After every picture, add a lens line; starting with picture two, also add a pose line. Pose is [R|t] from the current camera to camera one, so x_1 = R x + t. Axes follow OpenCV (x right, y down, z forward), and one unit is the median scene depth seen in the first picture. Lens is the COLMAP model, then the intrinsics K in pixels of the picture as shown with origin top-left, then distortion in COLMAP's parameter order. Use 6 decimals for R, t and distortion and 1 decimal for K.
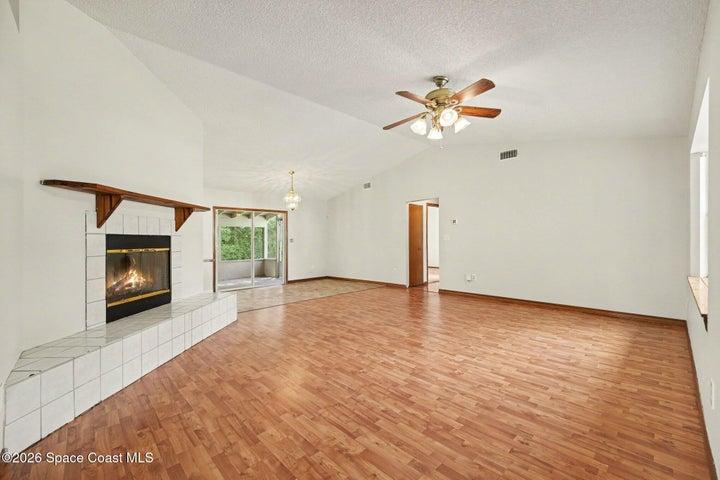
lens RADIAL K [[294.5, 0, 378.0], [0, 294.5, 241.9], [0, 0, 1]] dist [0.026703, 0.000006]
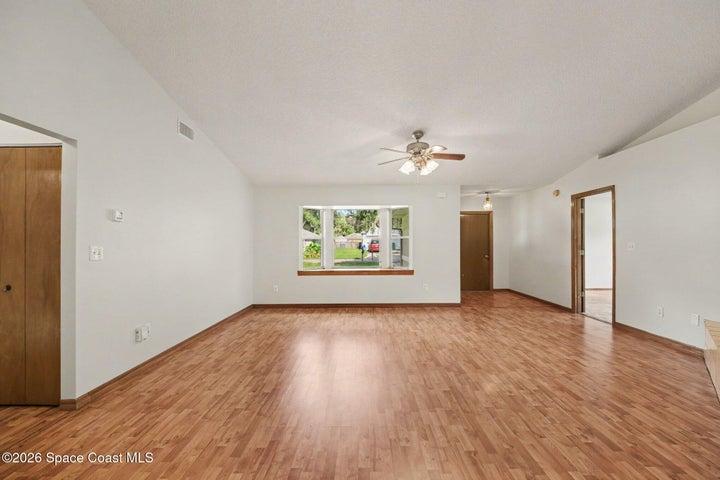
lens RADIAL K [[303.5, 0, 360.0], [0, 303.5, 240.0], [0, 0, 1]] dist [0.000895, -0.000248]
pose [[-0.687340, 0.024899, 0.725909, -0.543644], [0.015744, 0.999688, -0.019382, -0.030085], [-0.726165, -0.001893, -0.687518, 1.902162]]
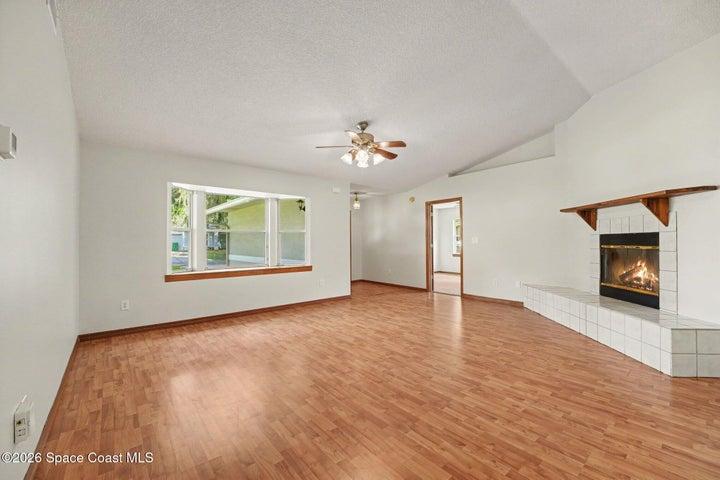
lens RADIAL K [[300.6, 0, 365.4], [0, 300.6, 241.5], [0, 0, 1]] dist [0.000213, -0.000165]
pose [[-0.994867, 0.019802, 0.099231, 0.058414], [0.019482, 0.999801, -0.004192, -0.007107], [-0.099294, -0.002238, -0.995056, 2.092923]]
